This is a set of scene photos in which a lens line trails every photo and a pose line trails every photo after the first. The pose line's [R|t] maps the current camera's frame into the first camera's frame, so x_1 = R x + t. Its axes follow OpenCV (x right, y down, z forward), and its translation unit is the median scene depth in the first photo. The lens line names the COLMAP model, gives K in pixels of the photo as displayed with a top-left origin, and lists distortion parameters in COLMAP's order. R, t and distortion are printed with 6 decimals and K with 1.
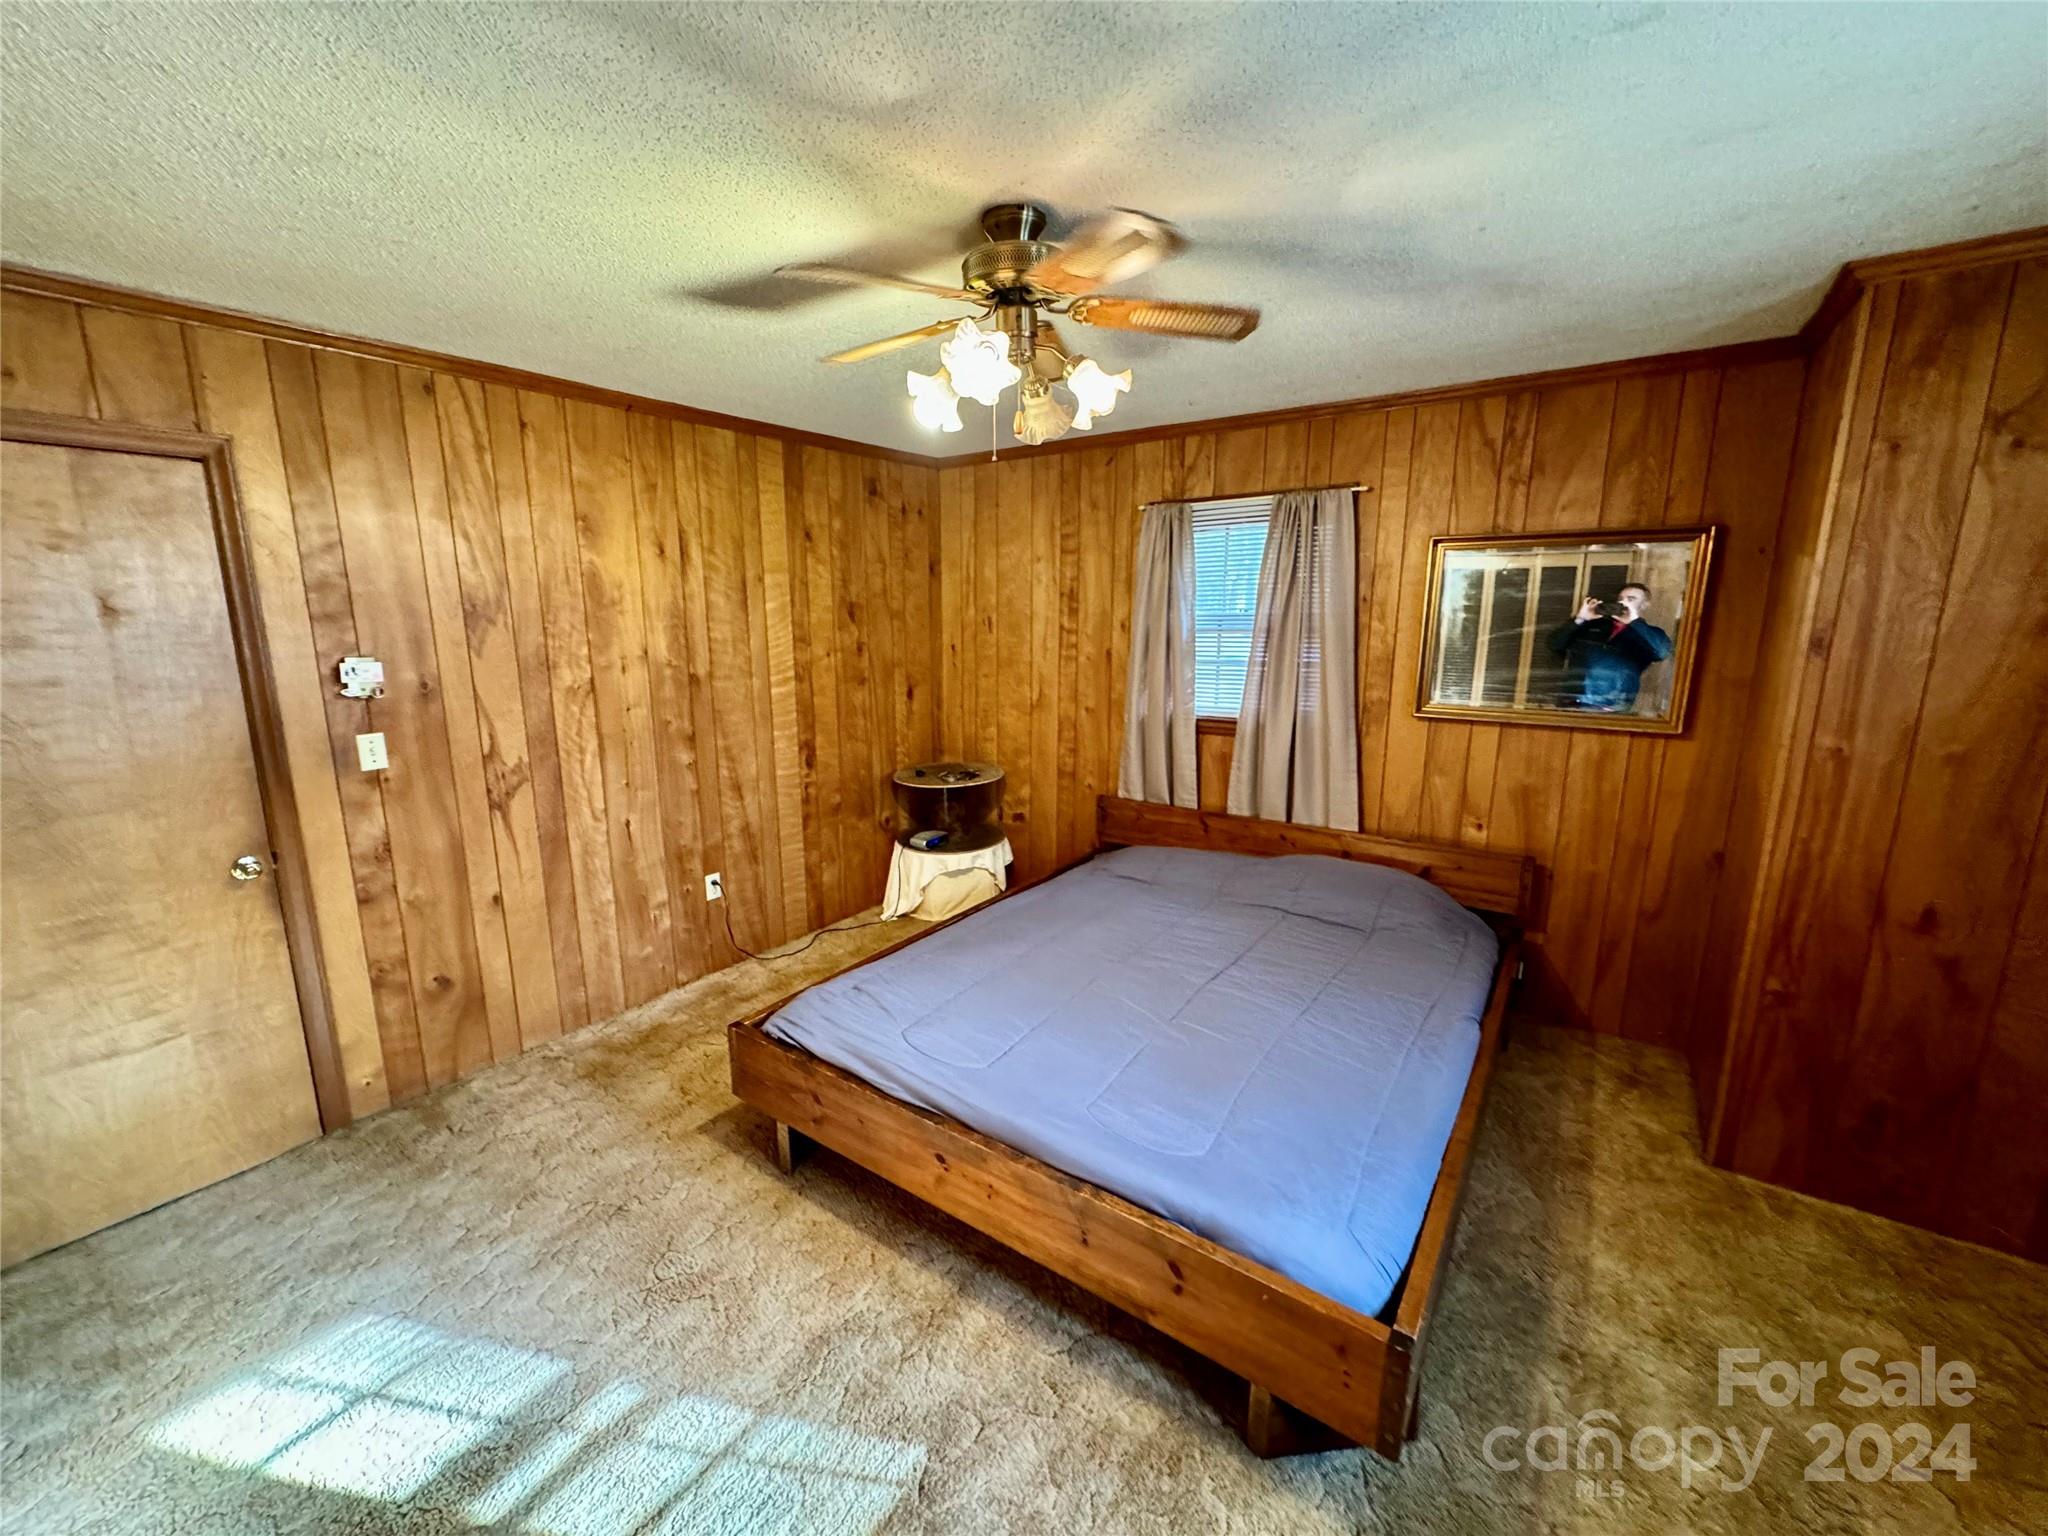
lens RADIAL K [[809.8, 0, 1021.3], [0, 809.8, 770.1], [0, 0, 1]] dist [-0.002076, -0.000055]
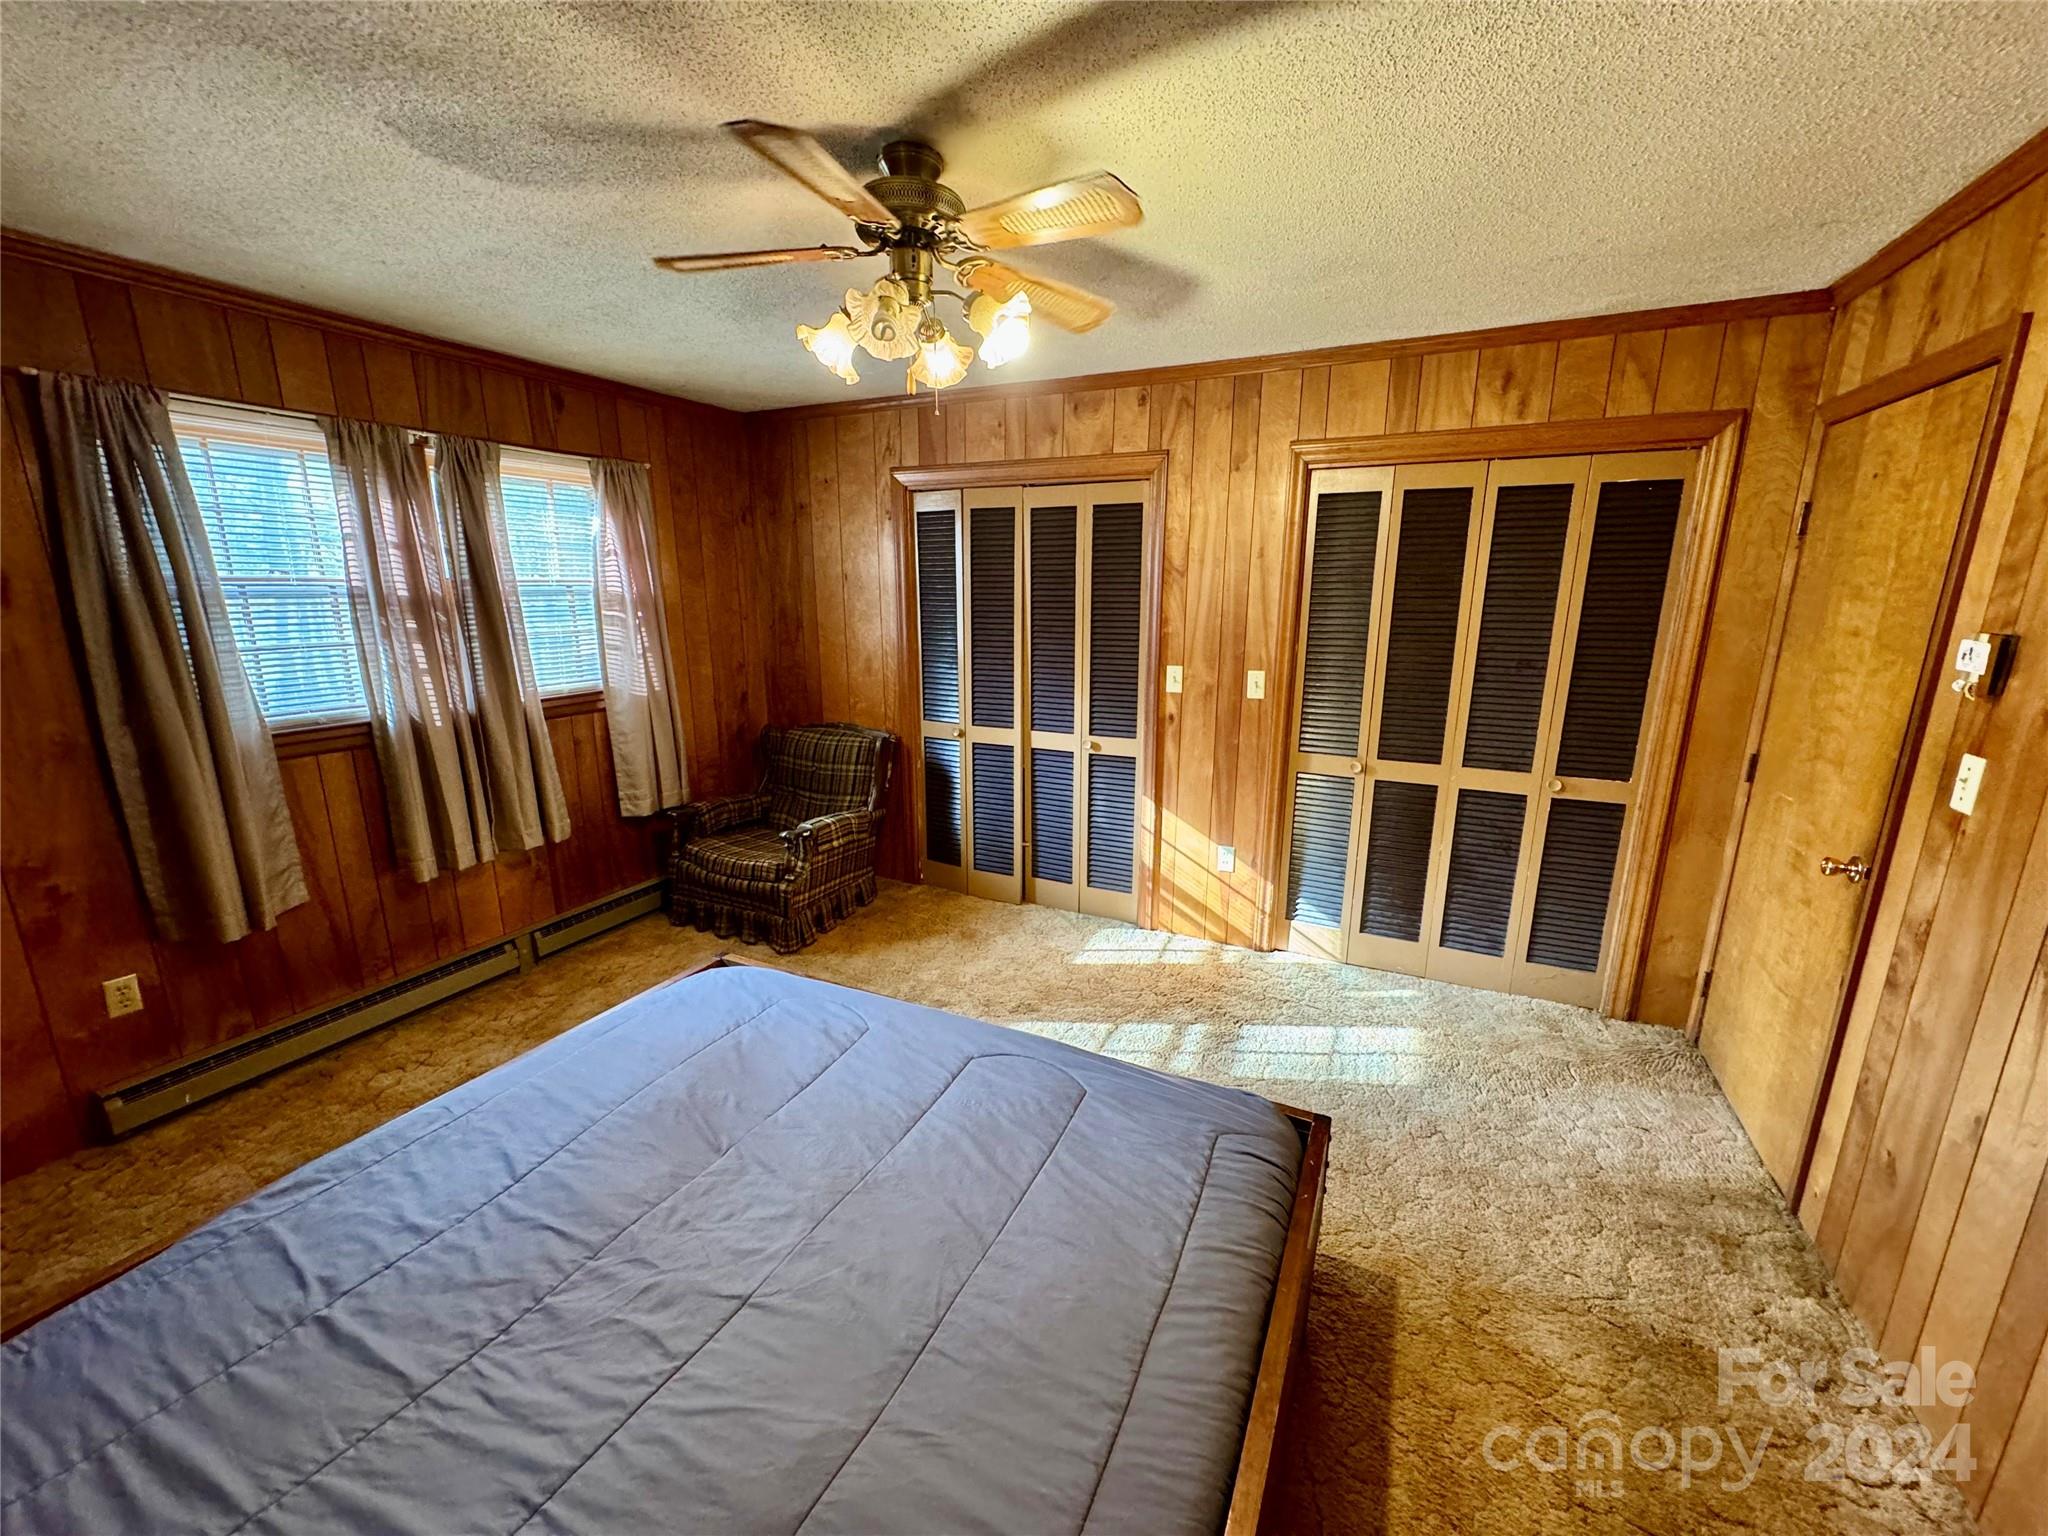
lens RADIAL K [[809.8, 0, 1021.3], [0, 809.8, 770.1], [0, 0, 1]] dist [-0.002076, -0.000055]
pose [[-0.987692, 0.040438, -0.151091, 0.019253], [-0.026053, 0.909968, 0.413858, -0.211525], [0.154223, 0.412701, -0.897715, 1.113899]]
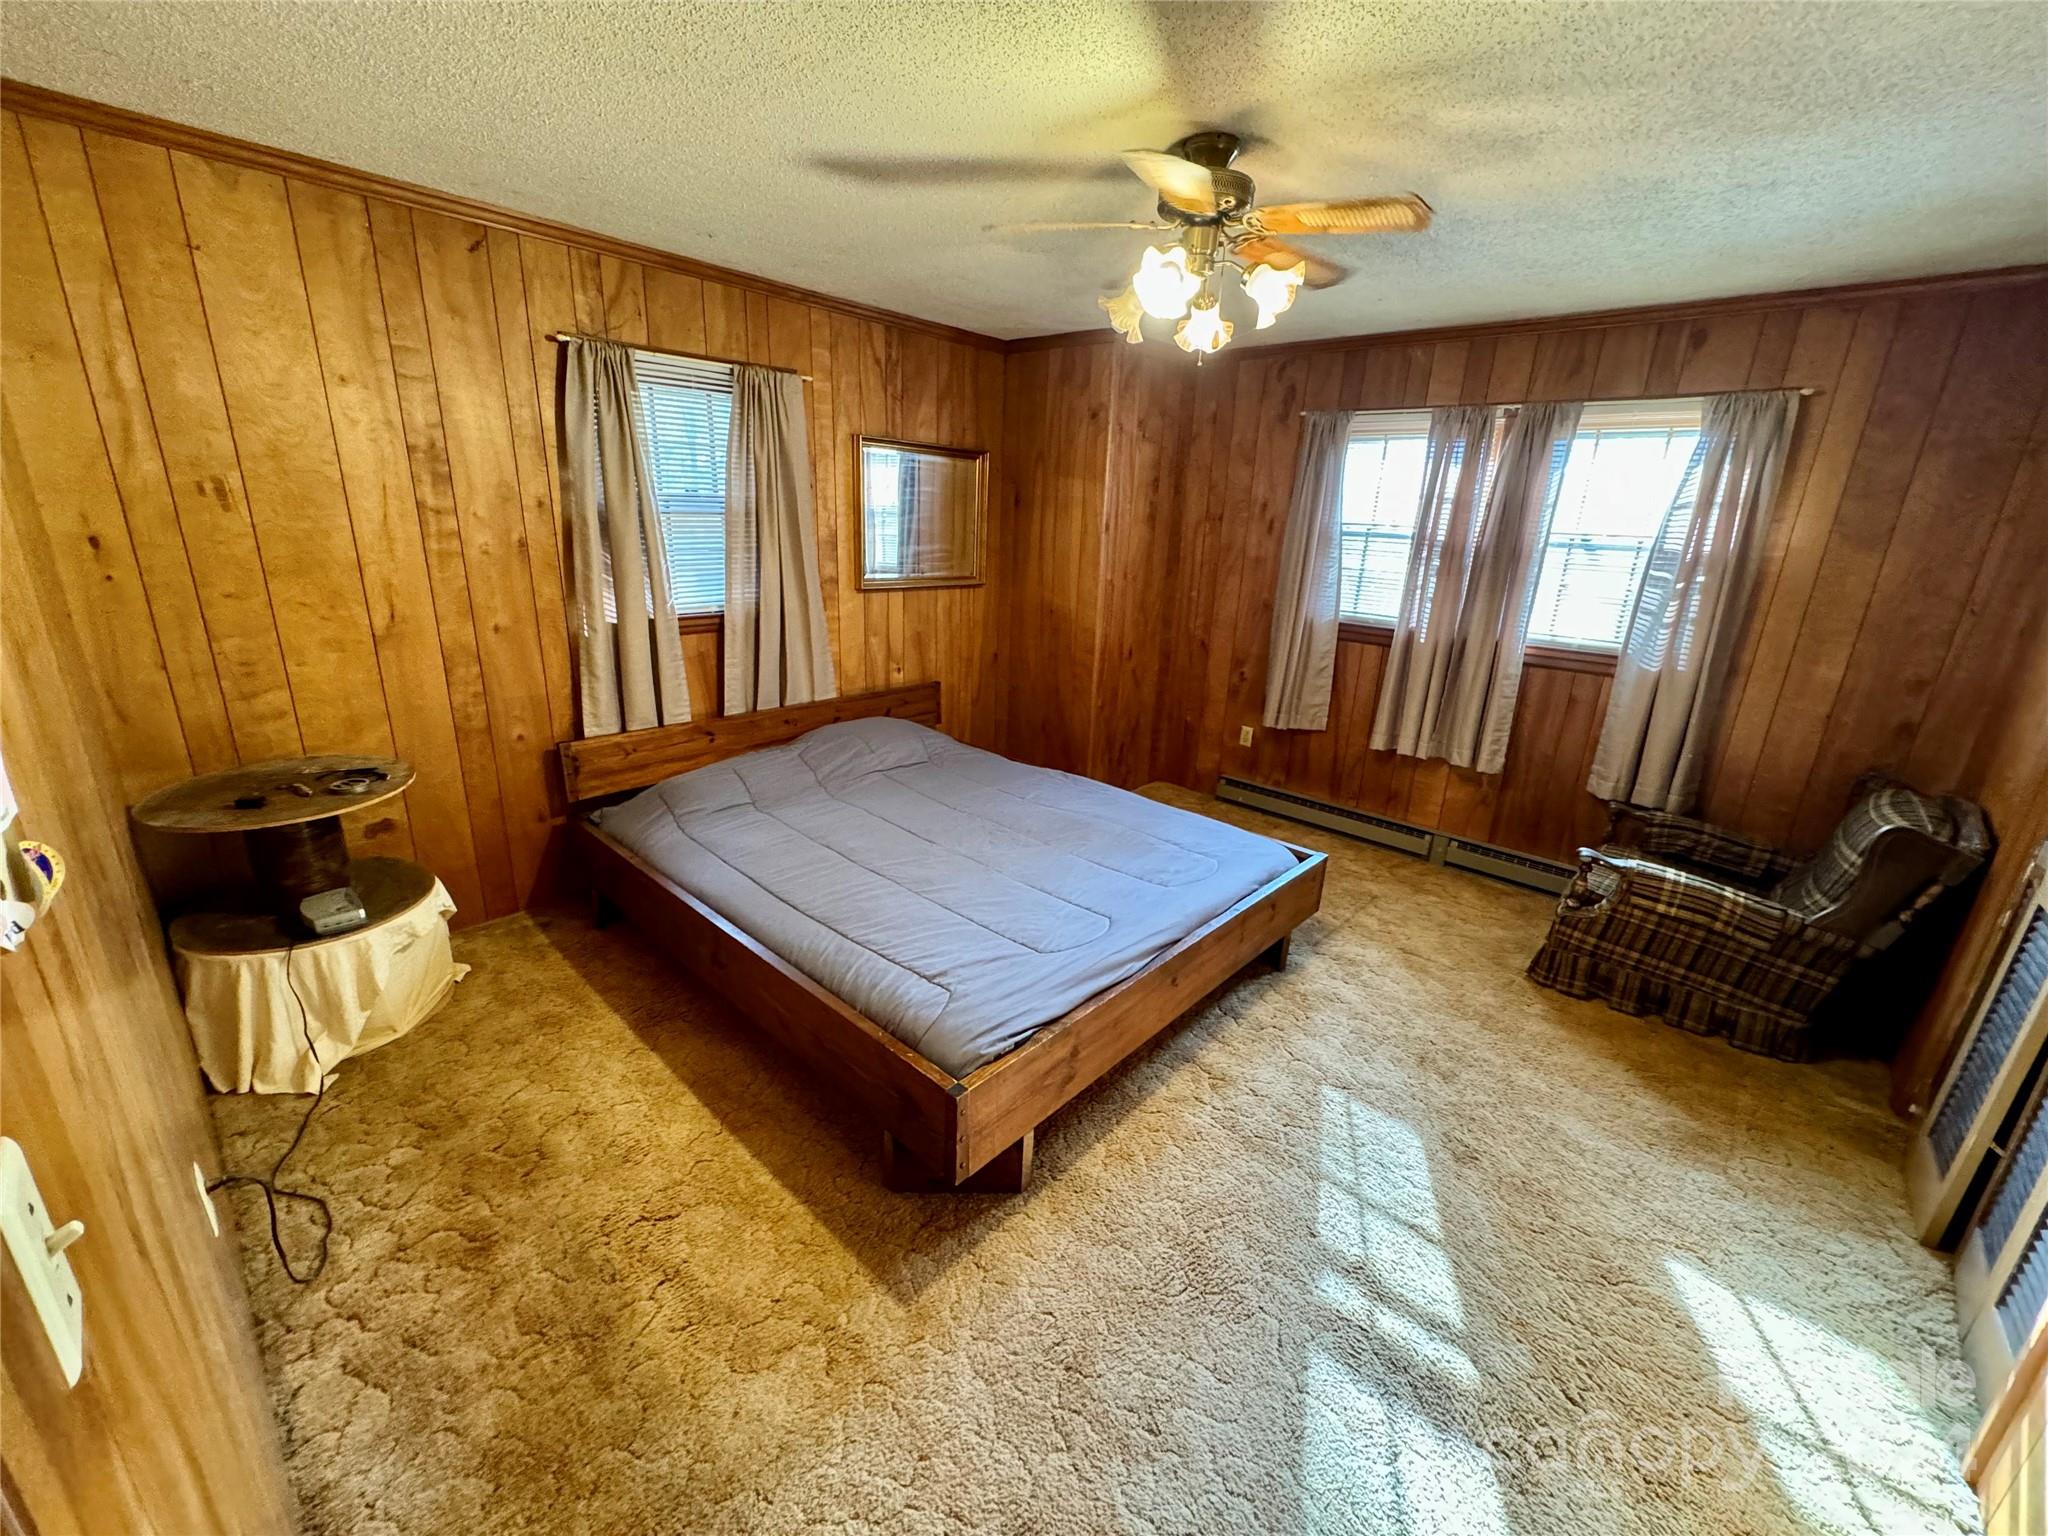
lens RADIAL K [[809.8, 0, 1021.3], [0, 809.8, 770.1], [0, 0, 1]] dist [-0.002076, -0.000055]
pose [[0.125462, -0.290493, 0.948616, -0.694233], [0.155575, 0.950103, 0.270373, -0.099045], [-0.979824, 0.113659, 0.164395, 0.593215]]
